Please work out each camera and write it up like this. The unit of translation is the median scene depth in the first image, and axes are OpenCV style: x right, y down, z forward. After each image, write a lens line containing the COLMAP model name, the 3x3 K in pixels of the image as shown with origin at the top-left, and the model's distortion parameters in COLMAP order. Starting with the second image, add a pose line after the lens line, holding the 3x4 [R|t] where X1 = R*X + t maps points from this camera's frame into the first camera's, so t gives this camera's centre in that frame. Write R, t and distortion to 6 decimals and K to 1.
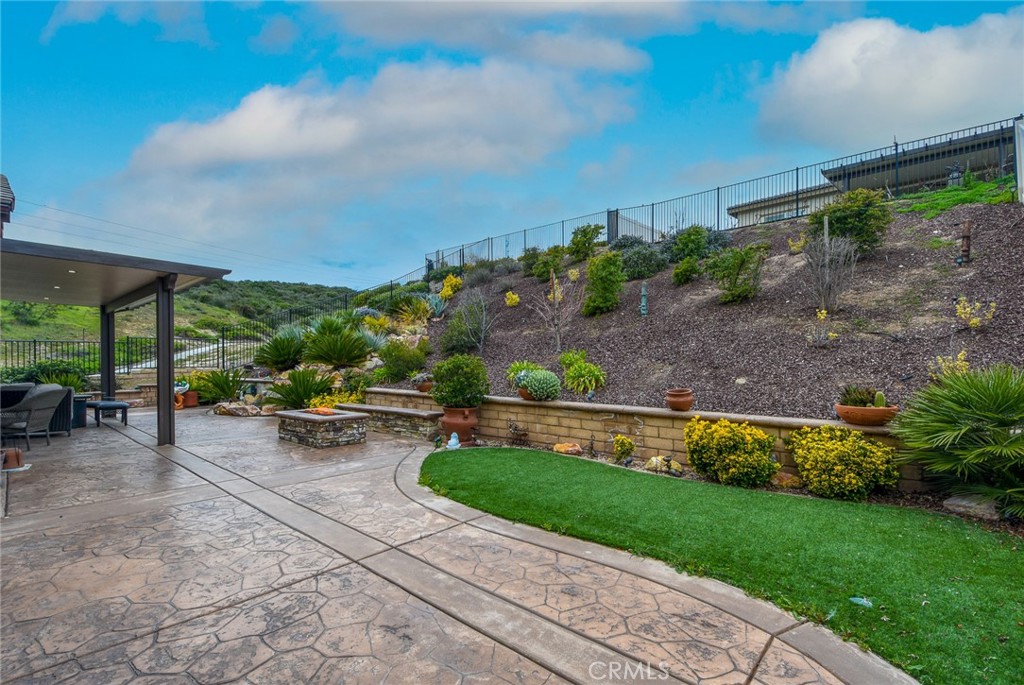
lens RADIAL K [[452.5, 0, 519.5], [0, 452.5, 358.8], [0, 0, 1]] dist [0.029757, -0.030076]
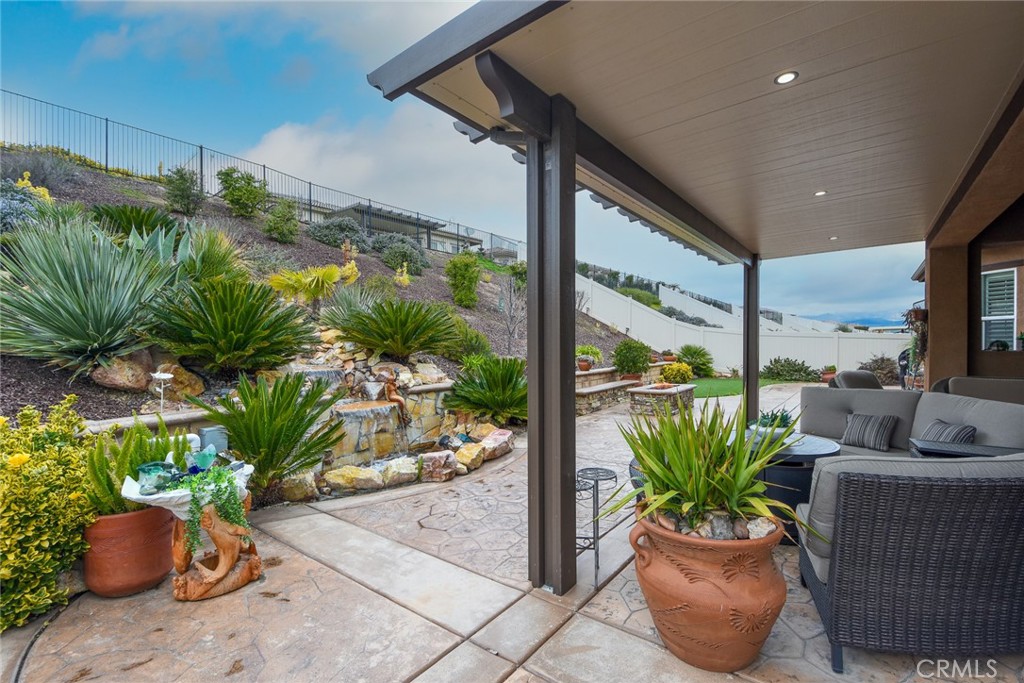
lens RADIAL K [[454.2, 0, 525.4], [0, 454.2, 346.2], [0, 0, 1]] dist [0.025680, -0.022650]
pose [[-0.067065, -0.001672, 0.997747, -0.926620], [0.008552, 0.999961, 0.002250, 0.003671], [-0.997712, 0.008683, -0.067049, 0.832856]]
